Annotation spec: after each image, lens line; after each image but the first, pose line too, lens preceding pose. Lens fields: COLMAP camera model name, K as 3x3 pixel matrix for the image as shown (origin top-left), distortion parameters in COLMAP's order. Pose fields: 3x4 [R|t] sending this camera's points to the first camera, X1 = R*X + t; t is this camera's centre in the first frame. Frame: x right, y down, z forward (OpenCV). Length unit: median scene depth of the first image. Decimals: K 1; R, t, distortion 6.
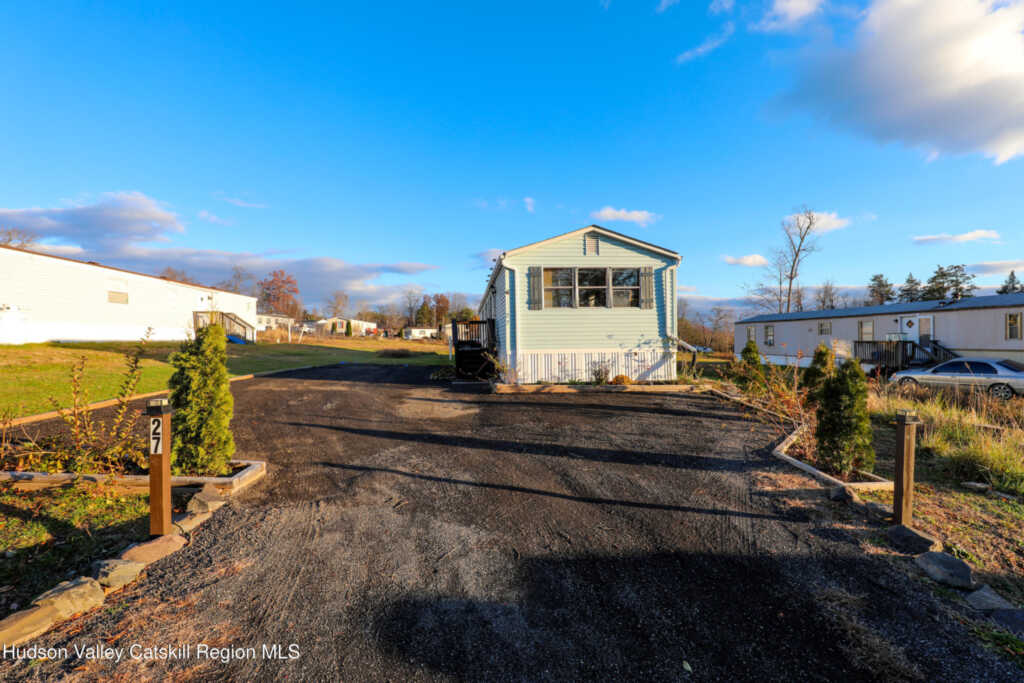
lens RADIAL K [[464.0, 0, 512.0], [0, 464.0, 341.5], [0, 0, 1]] dist [-0.034312, 0.000251]
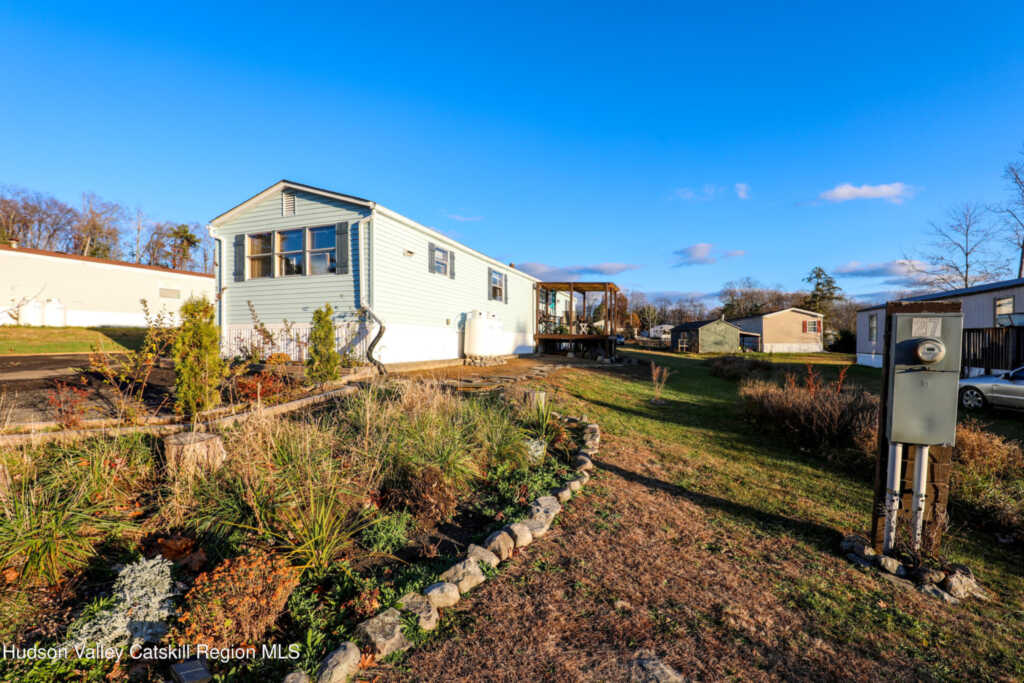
lens RADIAL K [[464.0, 0, 512.0], [0, 464.0, 341.5], [0, 0, 1]] dist [-0.034312, 0.000251]
pose [[0.908155, 0.010598, -0.418500, 0.607215], [-0.011293, 0.999936, 0.000815, 0.029048], [0.418482, 0.003986, 0.908217, 0.265251]]
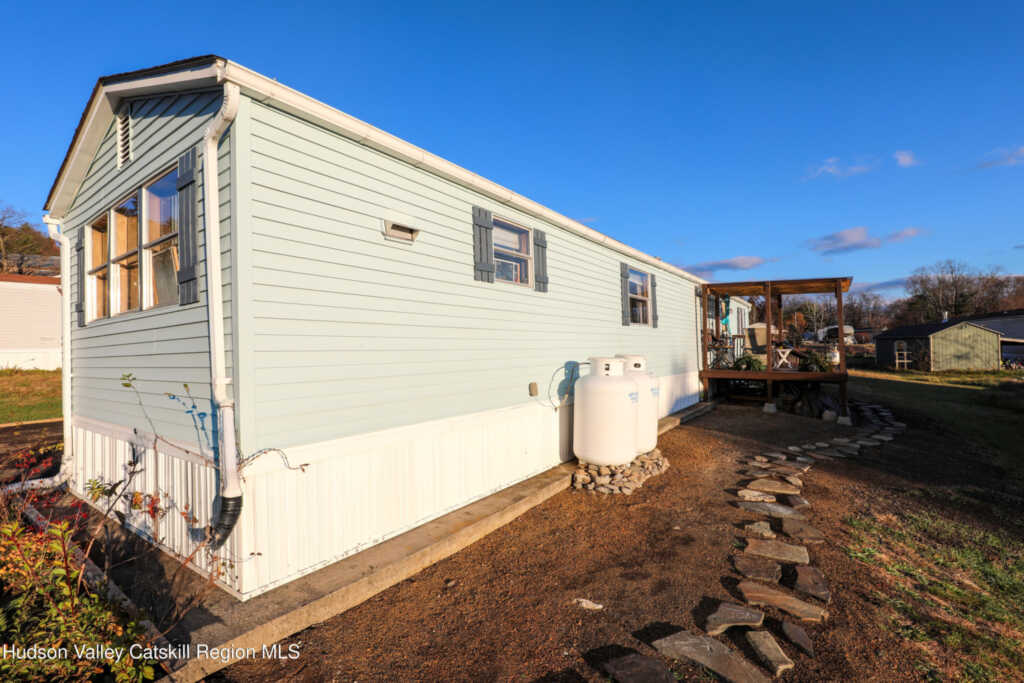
lens RADIAL K [[464.0, 0, 512.0], [0, 464.0, 341.5], [0, 0, 1]] dist [-0.034312, 0.000251]
pose [[0.758781, -0.016847, -0.651128, 0.416255], [0.013802, 0.999857, -0.009785, -0.028365], [0.651200, -0.001562, 0.758905, 0.618493]]
